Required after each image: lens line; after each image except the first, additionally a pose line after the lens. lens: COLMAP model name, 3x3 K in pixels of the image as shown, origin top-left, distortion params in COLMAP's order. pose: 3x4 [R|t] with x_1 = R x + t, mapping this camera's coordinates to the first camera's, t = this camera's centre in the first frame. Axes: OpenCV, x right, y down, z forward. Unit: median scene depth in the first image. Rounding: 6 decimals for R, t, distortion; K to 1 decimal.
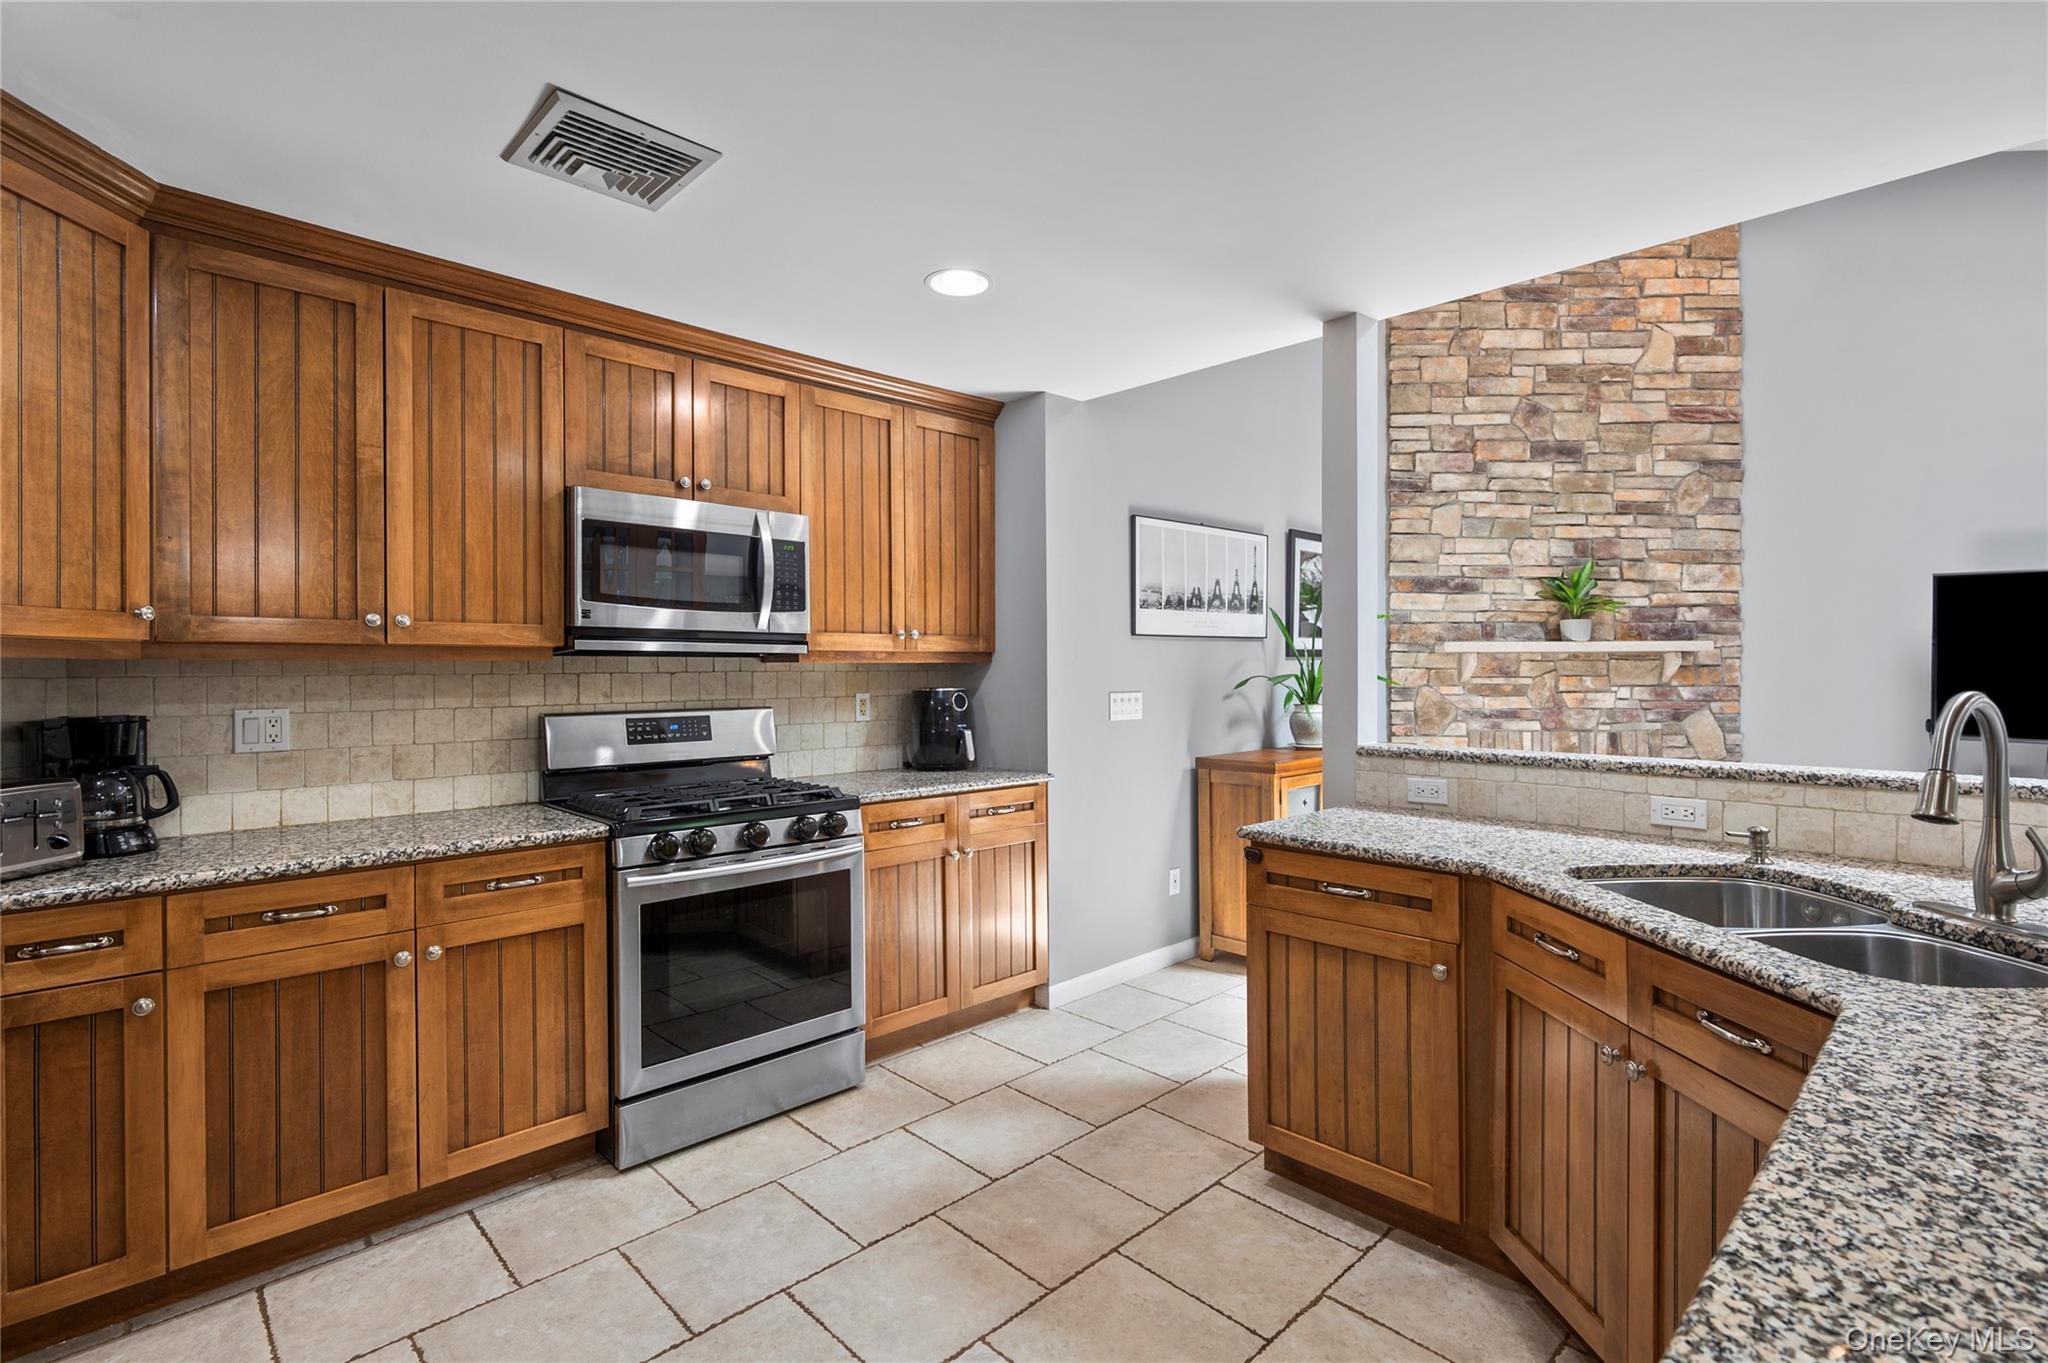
lens RADIAL K [[945.0, 0, 1018.5], [0, 945.0, 673.2], [0, 0, 1]] dist [0.000374, -0.001558]
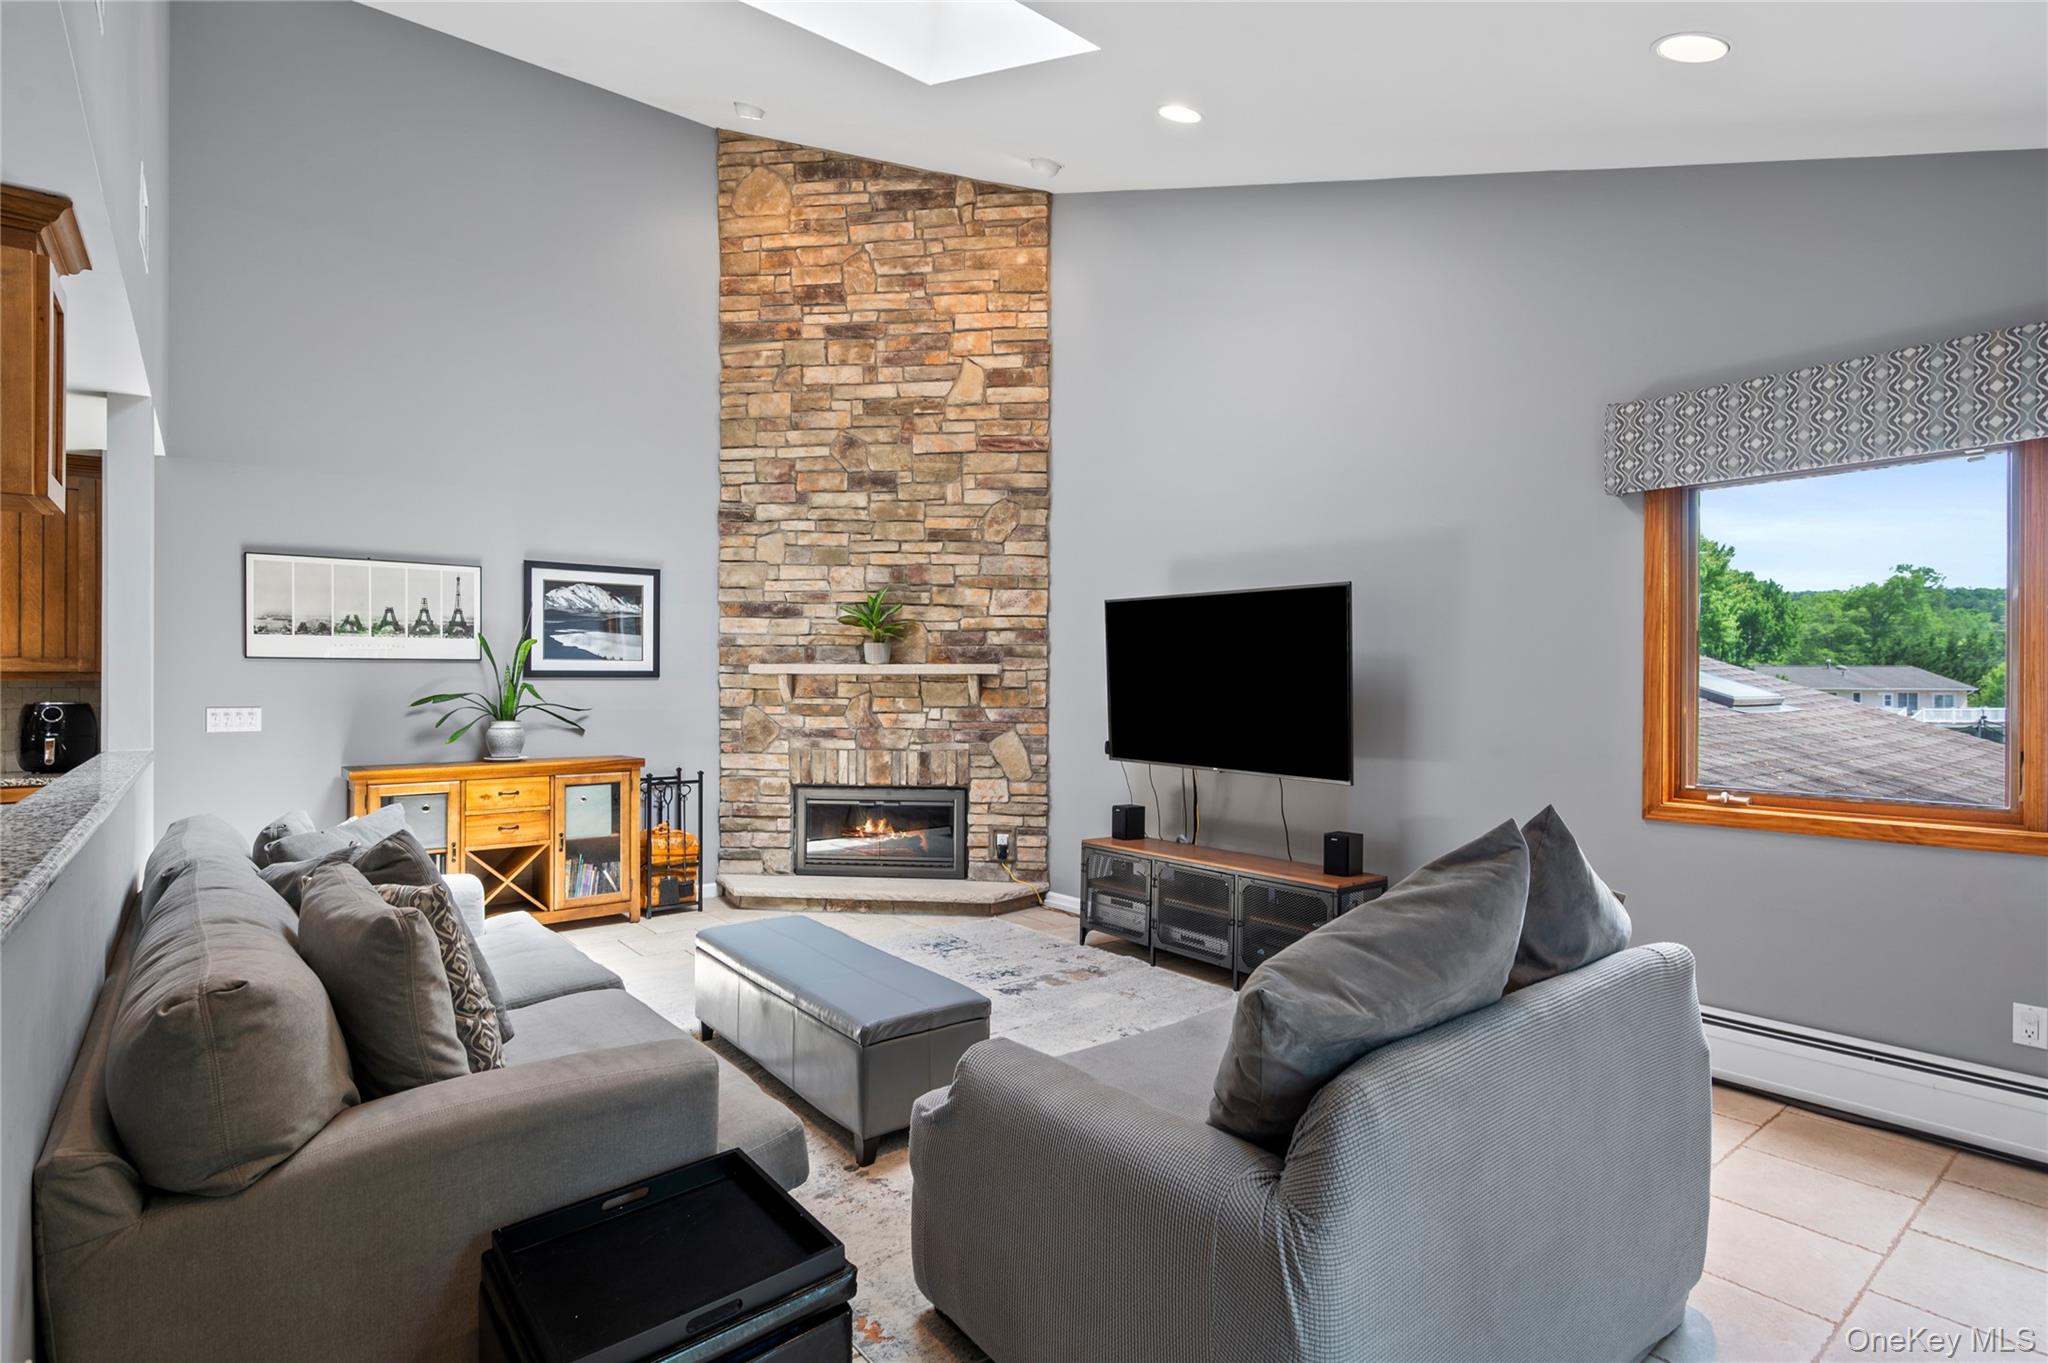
lens RADIAL K [[978.0, 0, 1021.7], [0, 978.0, 690.9], [0, 0, 1]] dist [-0.006647, 0.002770]
pose [[0.995668, 0.007256, -0.092692, 0.840068], [-0.007346, 0.999973, -0.000634, -0.004510], [0.092685, 0.001312, 0.995695, -0.058476]]
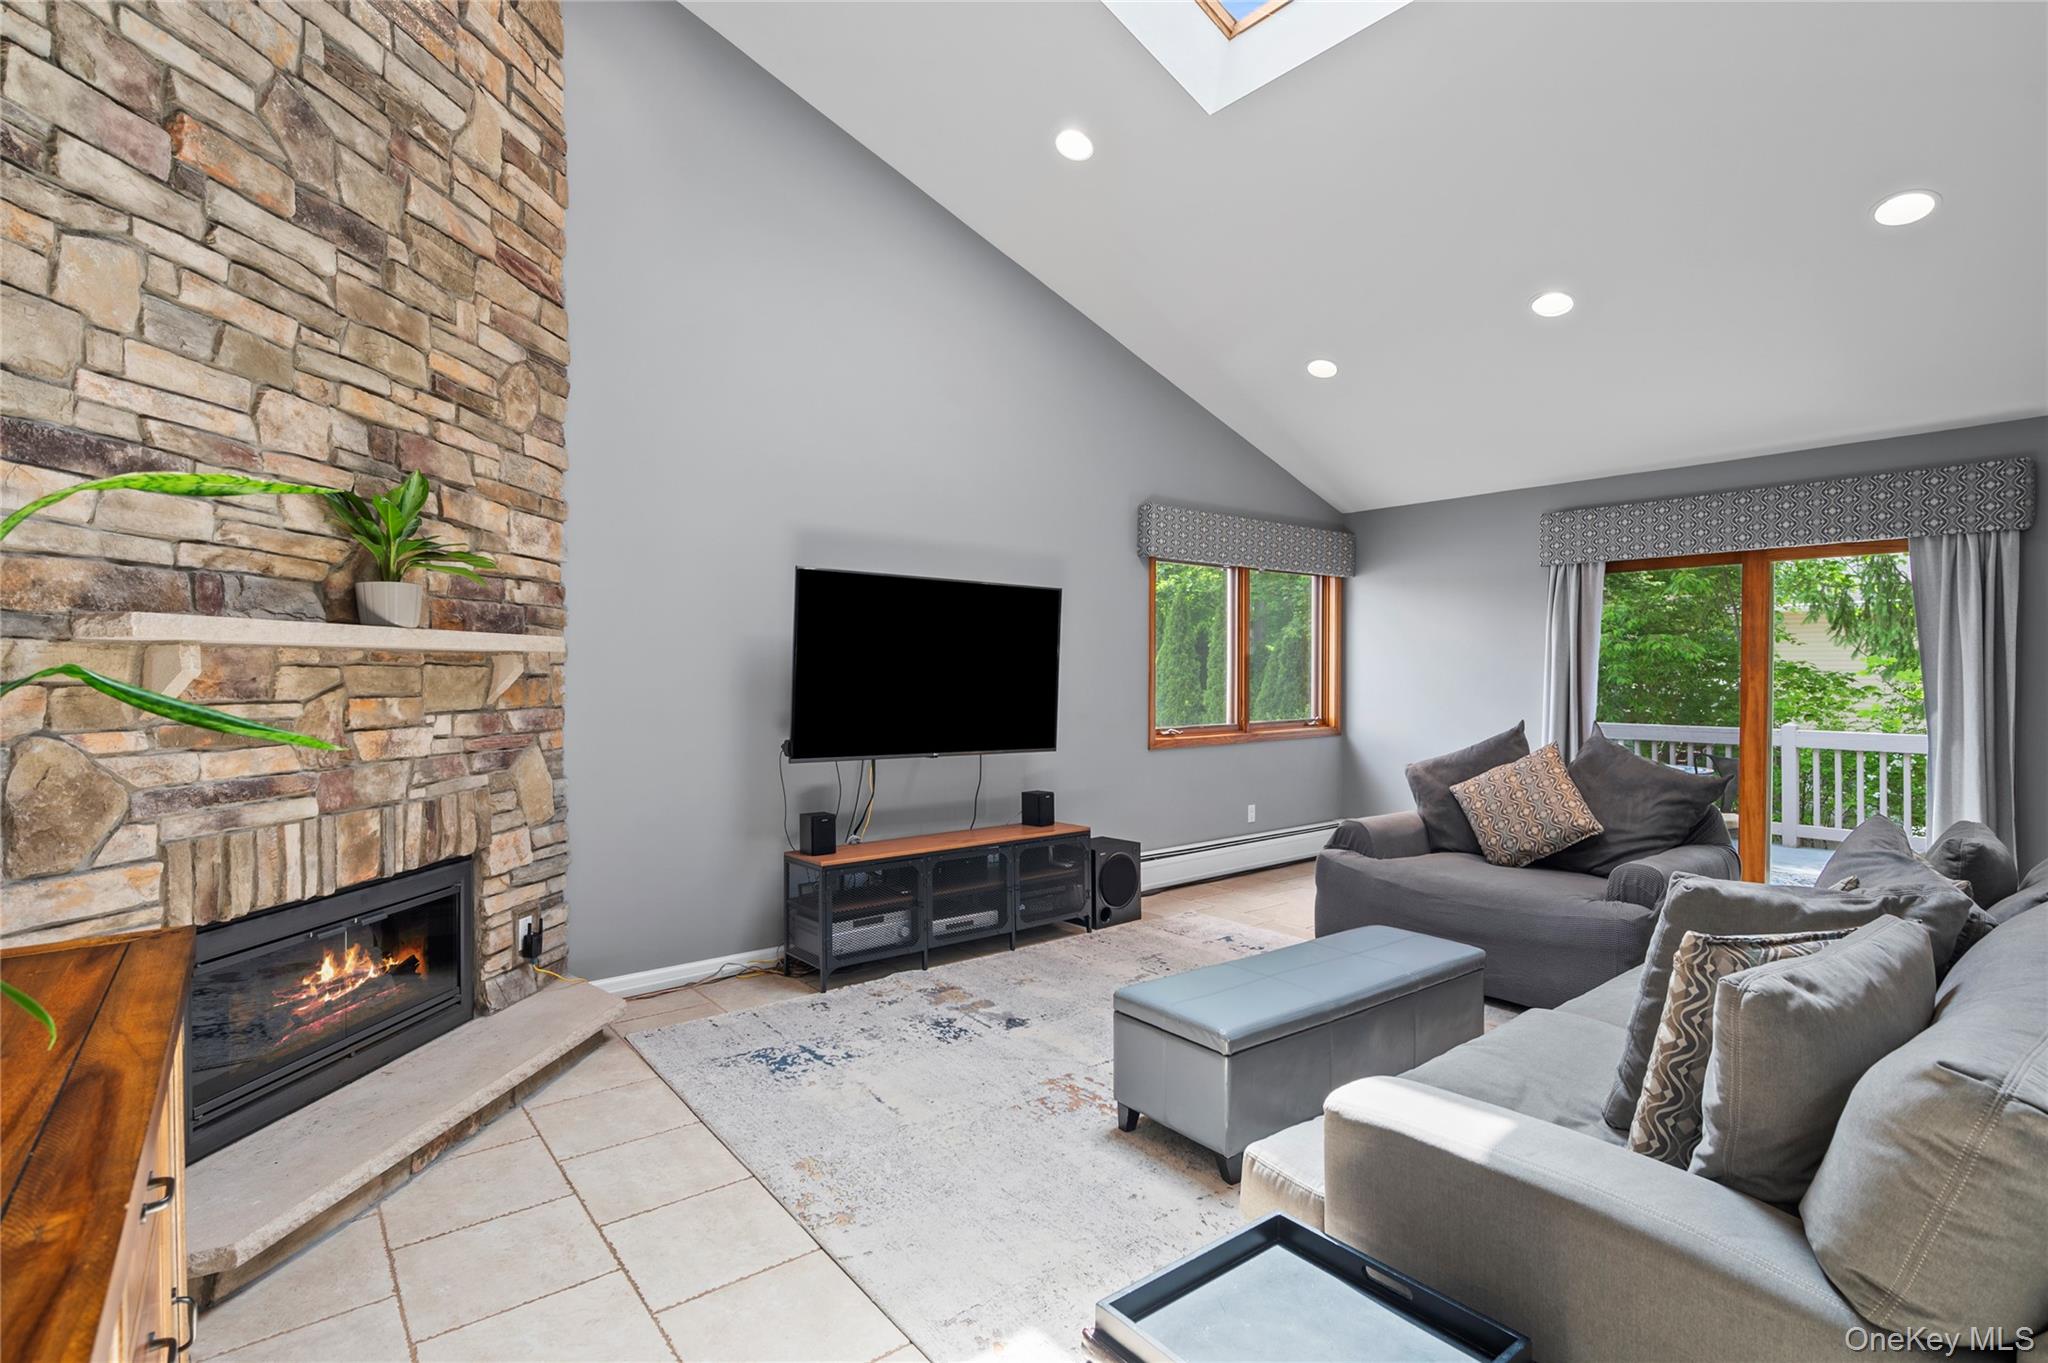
lens RADIAL K [[978.0, 0, 1021.0], [0, 978.0, 683.2], [0, 0, 1]] dist [-0.006647, 0.002770]
pose [[0.110024, -0.008195, 0.993895, 0.116240], [0.002009, 0.999966, 0.008023, -0.007799], [-0.993927, 0.001114, 0.110037, 0.608411]]
